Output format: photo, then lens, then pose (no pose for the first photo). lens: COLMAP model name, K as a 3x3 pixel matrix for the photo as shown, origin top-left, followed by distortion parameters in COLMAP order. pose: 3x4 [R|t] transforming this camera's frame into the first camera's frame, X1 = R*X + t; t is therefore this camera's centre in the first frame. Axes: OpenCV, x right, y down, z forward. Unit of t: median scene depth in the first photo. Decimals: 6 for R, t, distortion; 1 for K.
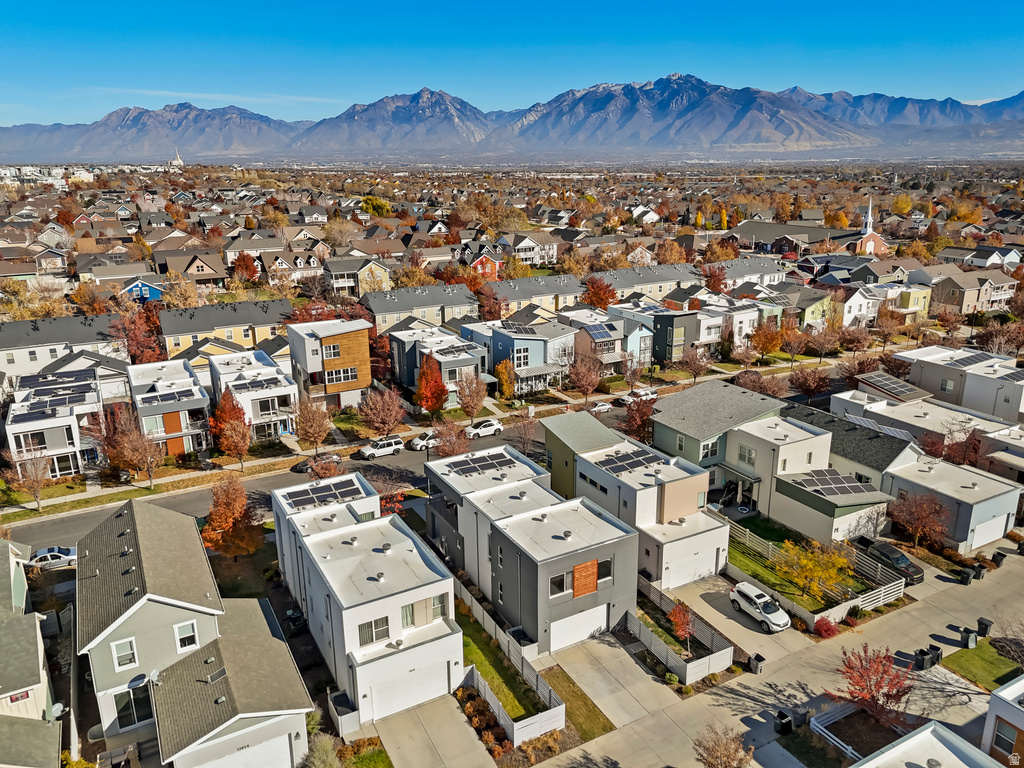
lens RADIAL K [[749.9, 0, 512.0], [0, 749.9, 384.0], [0, 0, 1]] dist [0.085185, -0.091084]
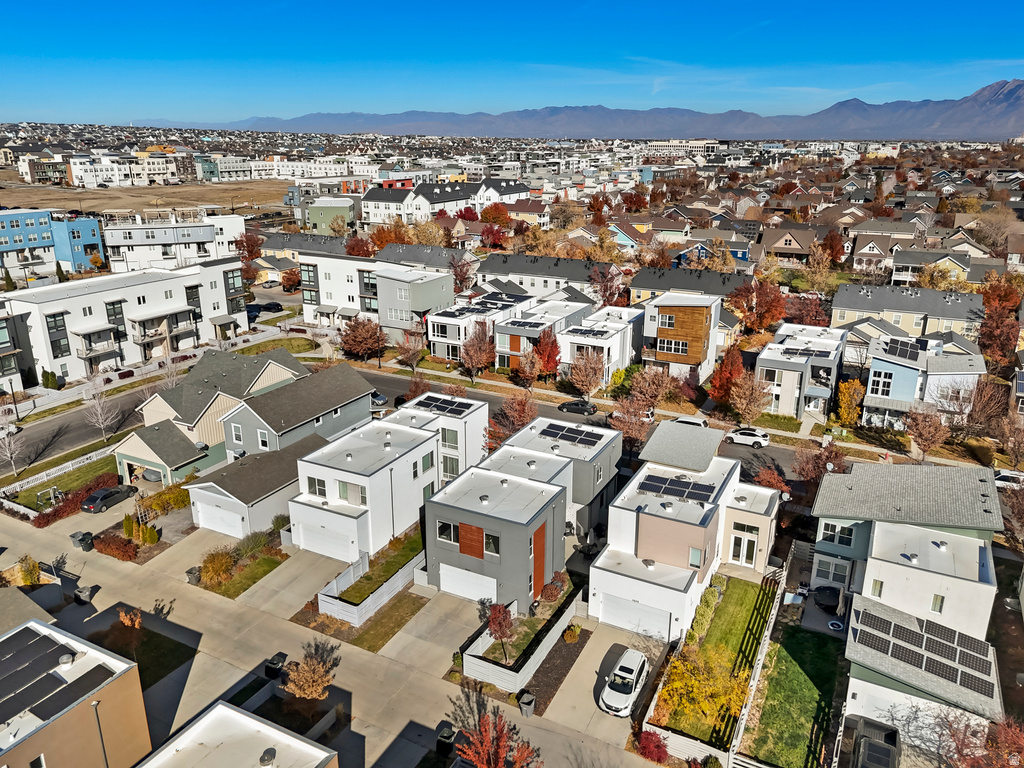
lens RADIAL K [[749.9, 0, 512.0], [0, 749.9, 384.0], [0, 0, 1]] dist [0.085185, -0.091084]
pose [[0.556702, 0.275294, -0.783770, 0.527367], [-0.253497, 0.954787, 0.155307, -0.074190], [0.791089, 0.112224, 0.601318, 0.236276]]
